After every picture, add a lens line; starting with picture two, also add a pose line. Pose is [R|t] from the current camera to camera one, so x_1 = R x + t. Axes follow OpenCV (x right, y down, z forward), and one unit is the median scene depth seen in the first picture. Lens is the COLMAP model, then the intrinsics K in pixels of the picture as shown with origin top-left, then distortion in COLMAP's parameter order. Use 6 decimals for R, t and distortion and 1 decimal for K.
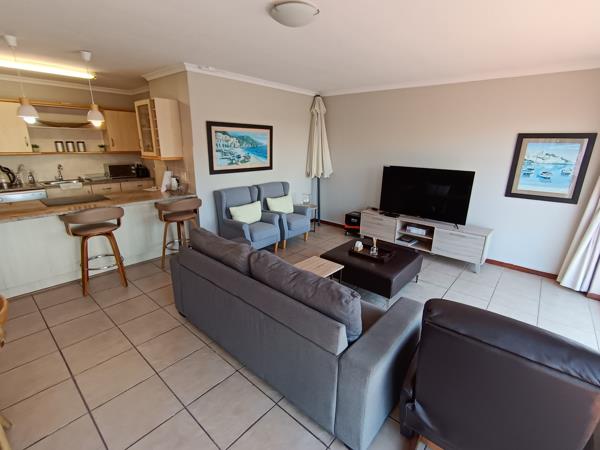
lens RADIAL K [[283.0, 0, 300.0], [0, 283.0, 225.0], [0, 0, 1]] dist [-0.002659, -0.000799]
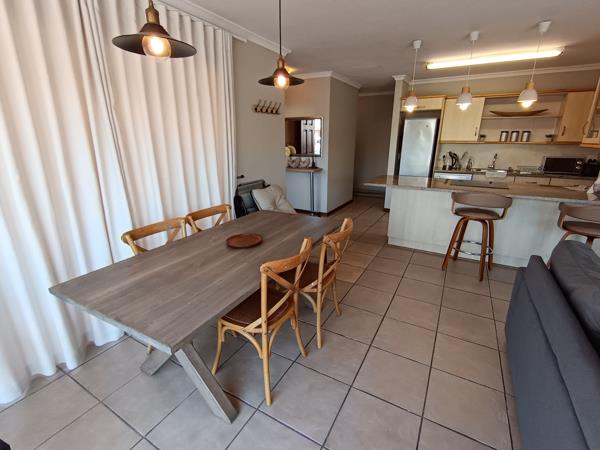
lens RADIAL K [[283.0, 0, 300.0], [0, 283.0, 225.0], [0, 0, 1]] dist [-0.002659, -0.000799]
pose [[0.190739, 0.271373, -0.943385, 0.079396], [-0.269141, 0.938659, 0.215597, 0.003631], [0.944024, 0.212781, 0.252076, 0.136713]]
